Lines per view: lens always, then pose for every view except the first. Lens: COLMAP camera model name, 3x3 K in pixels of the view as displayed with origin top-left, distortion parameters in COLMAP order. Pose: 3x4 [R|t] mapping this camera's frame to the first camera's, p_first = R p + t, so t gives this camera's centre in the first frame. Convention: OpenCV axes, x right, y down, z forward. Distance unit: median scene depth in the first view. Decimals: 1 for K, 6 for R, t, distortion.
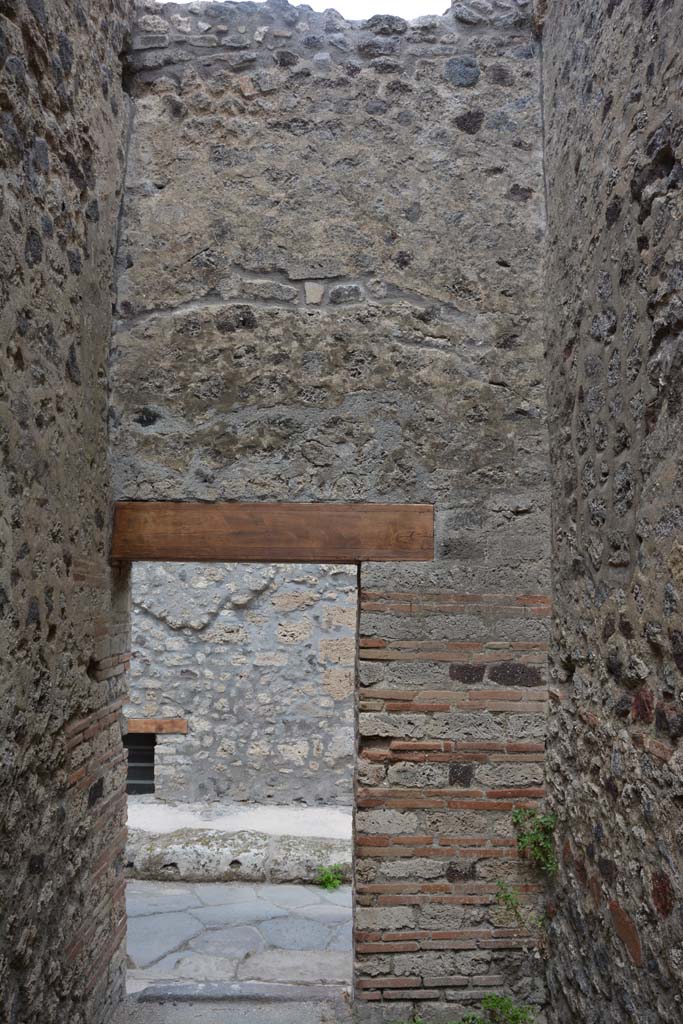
lens RADIAL K [[791.3, 0, 342.1], [0, 791.3, 512.5], [0, 0, 1]] dist [-0.149378, 0.078222]
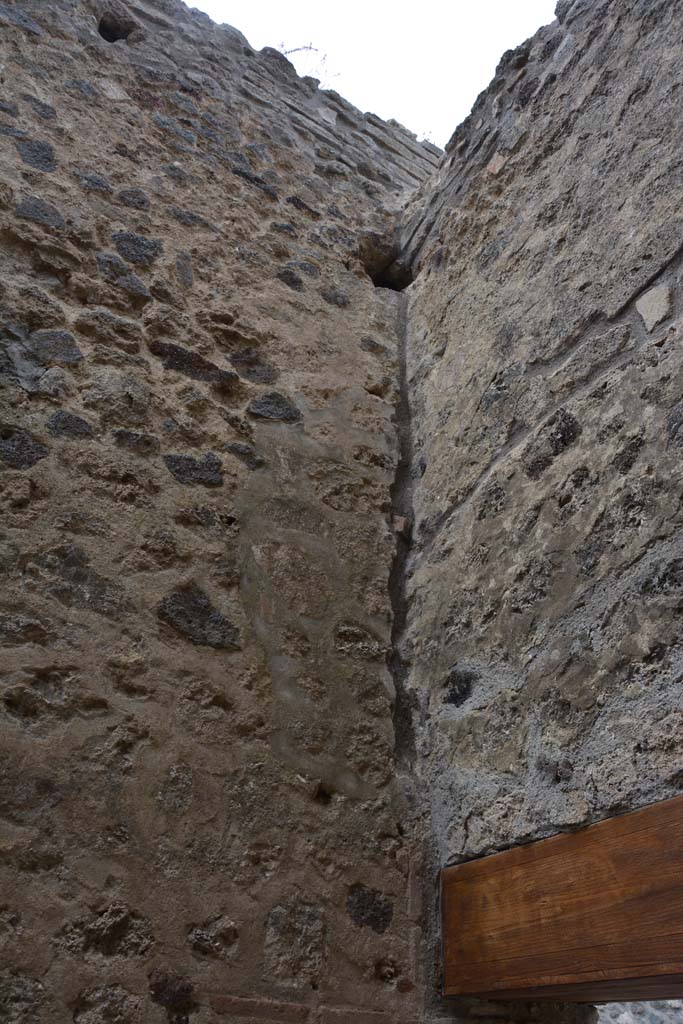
lens RADIAL K [[791.3, 0, 341.0], [0, 791.3, 513.6], [0, 0, 1]] dist [-0.149378, 0.078222]
pose [[0.511820, -0.500739, -0.698070, 0.127071], [0.072557, 0.834858, -0.545662, 0.058209], [0.856024, 0.228631, 0.463629, 0.671467]]
